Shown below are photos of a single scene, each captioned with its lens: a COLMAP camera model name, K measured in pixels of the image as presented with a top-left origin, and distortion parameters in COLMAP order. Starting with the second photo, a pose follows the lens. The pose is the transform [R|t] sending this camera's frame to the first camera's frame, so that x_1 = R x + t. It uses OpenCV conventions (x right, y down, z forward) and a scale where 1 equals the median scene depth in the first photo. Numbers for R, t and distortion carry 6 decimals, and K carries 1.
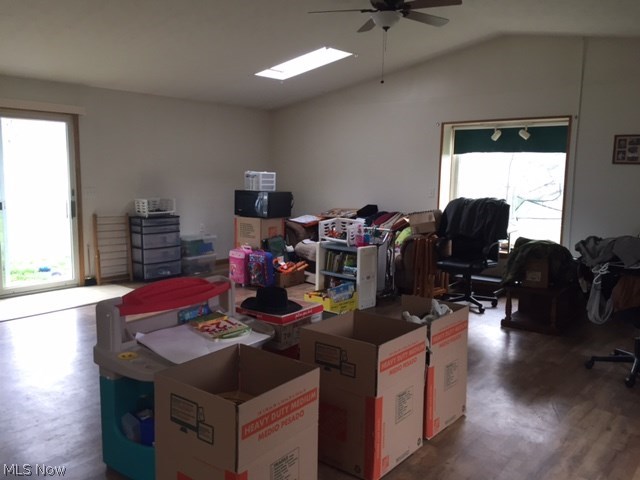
lens RADIAL K [[546.4, 0, 318.9], [0, 546.4, 241.4], [0, 0, 1]] dist [0.053628, -0.000156]
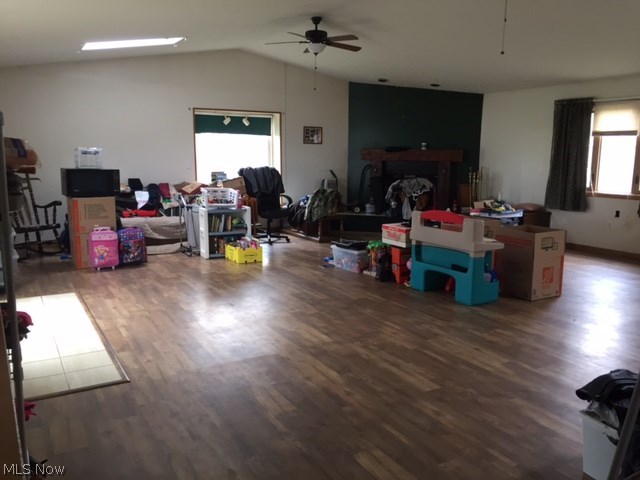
lens RADIAL K [[546.4, 0, 319.2], [0, 546.4, 239.6], [0, 0, 1]] dist [0.053628, -0.000156]
pose [[0.361657, -0.159416, 0.918581, -0.943785], [0.118442, 0.985146, 0.124336, -0.048473], [-0.924757, 0.063832, 0.375166, 0.319167]]
